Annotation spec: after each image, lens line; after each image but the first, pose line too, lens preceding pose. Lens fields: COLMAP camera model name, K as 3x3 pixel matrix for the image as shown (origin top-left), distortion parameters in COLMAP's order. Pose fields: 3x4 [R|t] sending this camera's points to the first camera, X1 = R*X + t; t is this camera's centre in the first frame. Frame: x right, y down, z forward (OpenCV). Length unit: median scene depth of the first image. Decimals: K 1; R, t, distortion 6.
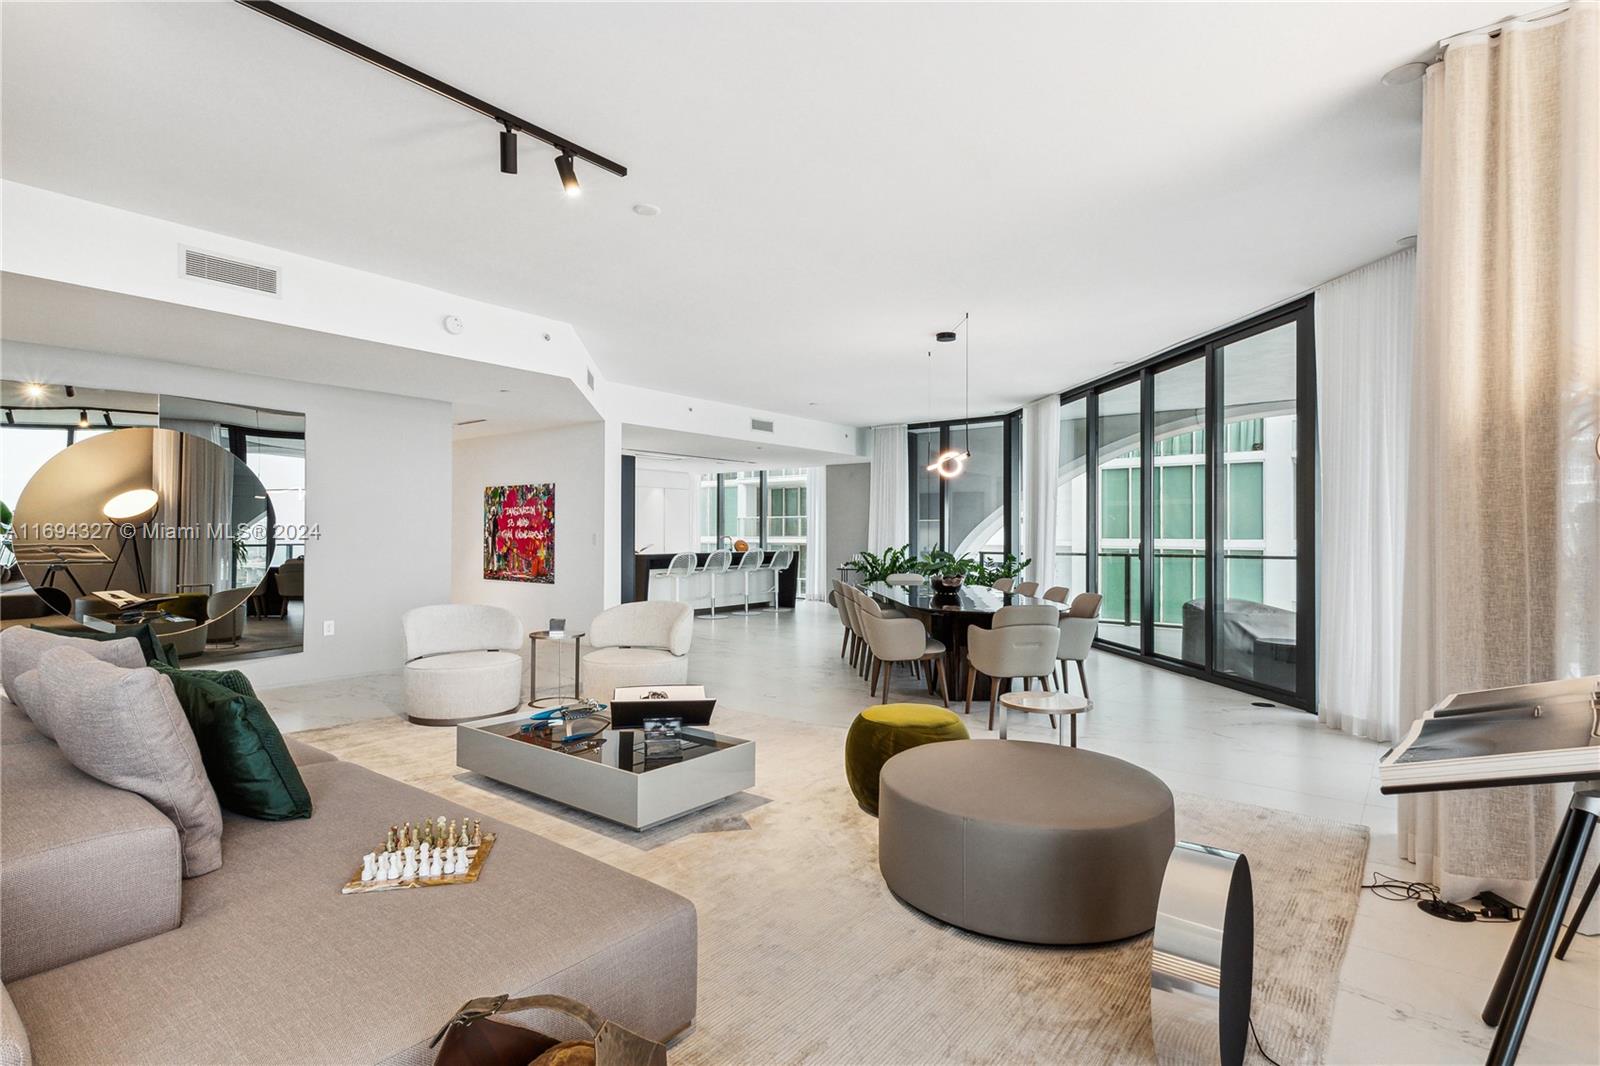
lens RADIAL K [[795.9, 0, 800.0], [0, 795.9, 533.0], [0, 0, 1]] dist [0.002380, 0.000569]
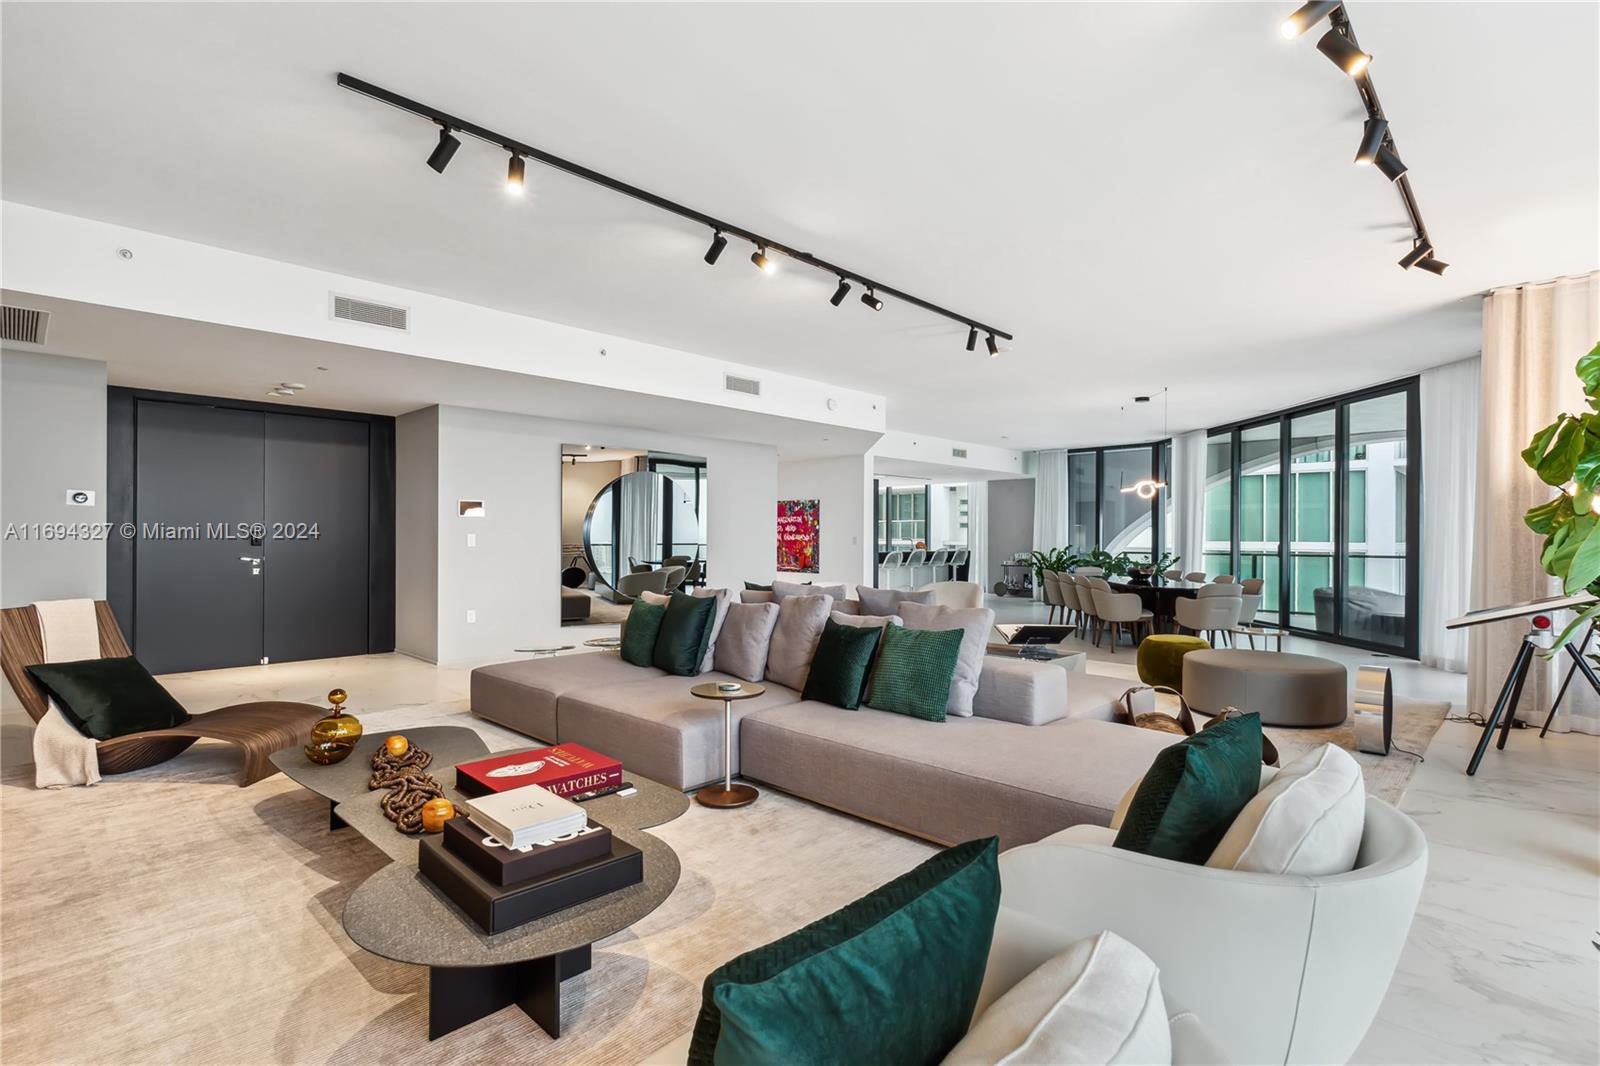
lens RADIAL K [[771.8, 0, 795.4], [0, 771.8, 541.2], [0, 0, 1]] dist [-0.001275, -0.000918]
pose [[0.994460, 0.002855, -0.105077, -0.212255], [-0.002009, 0.999965, 0.008151, -0.001921], [0.105097, -0.007895, 0.994431, -0.324914]]
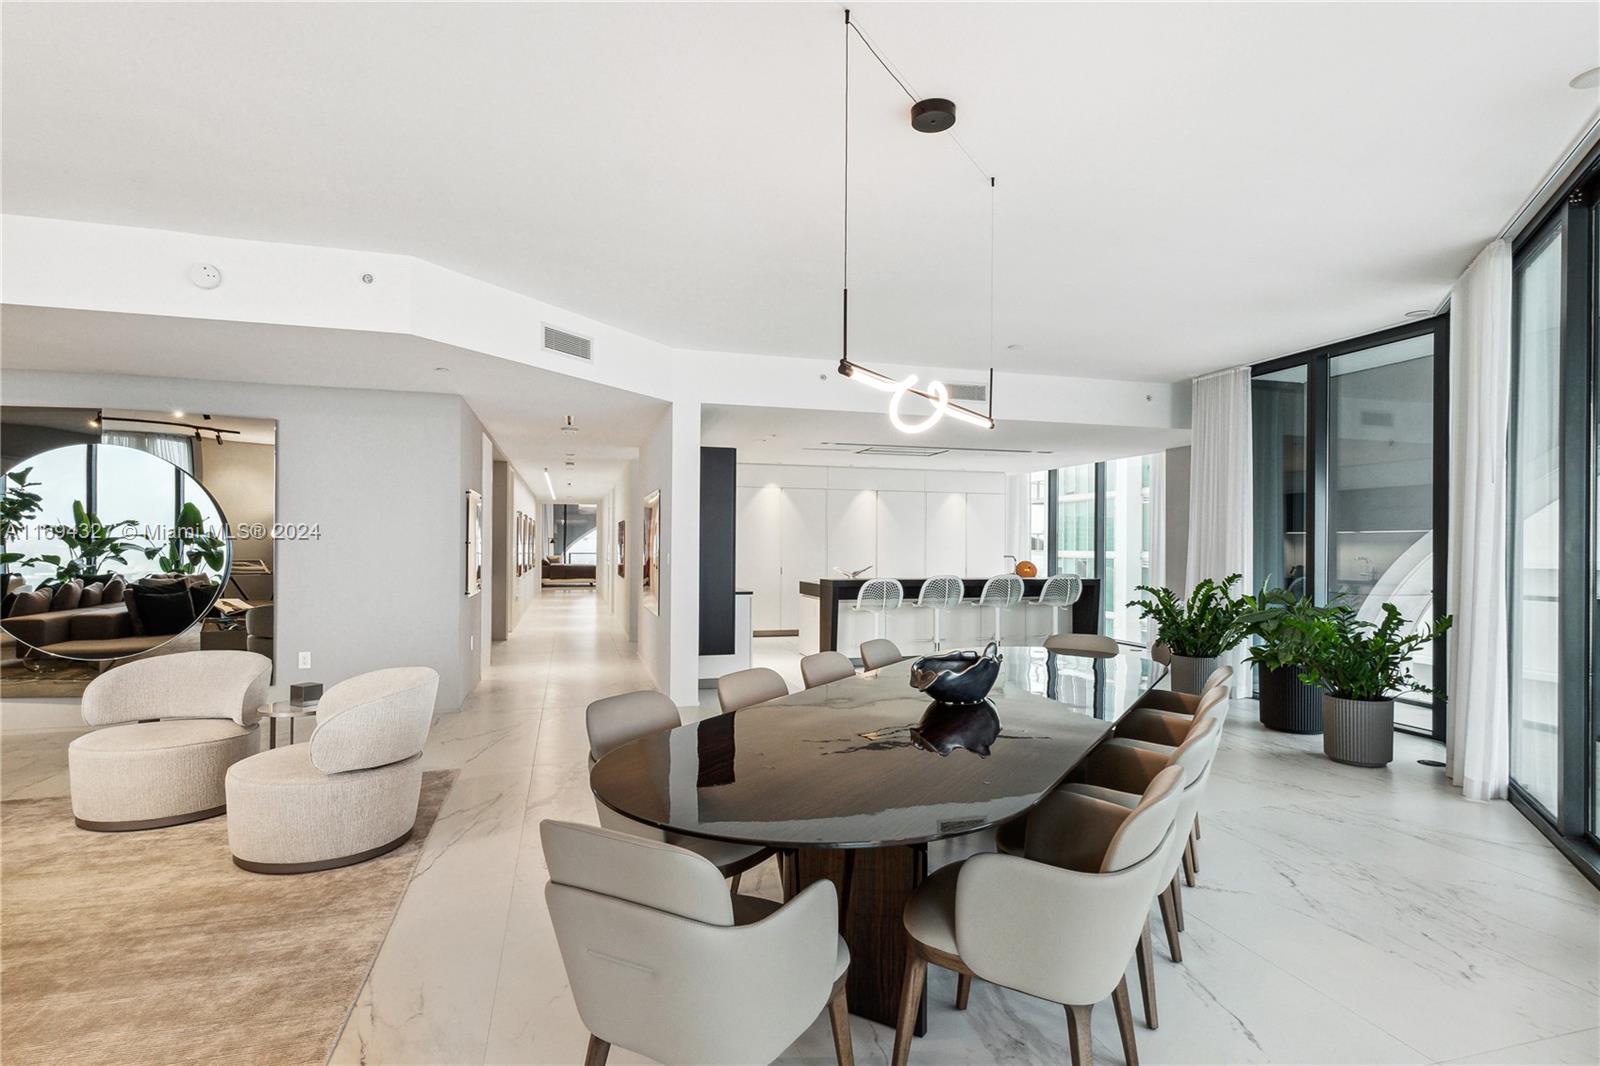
lens RADIAL K [[805.2, 0, 802.3], [0, 805.2, 545.8], [0, 0, 1]] dist [0.001508, -0.000065]
pose [[0.815210, 0.003613, -0.579154, 0.275040], [-0.005324, 0.999985, -0.001256, -0.005347], [0.579140, 0.004107, 0.815217, 0.434938]]
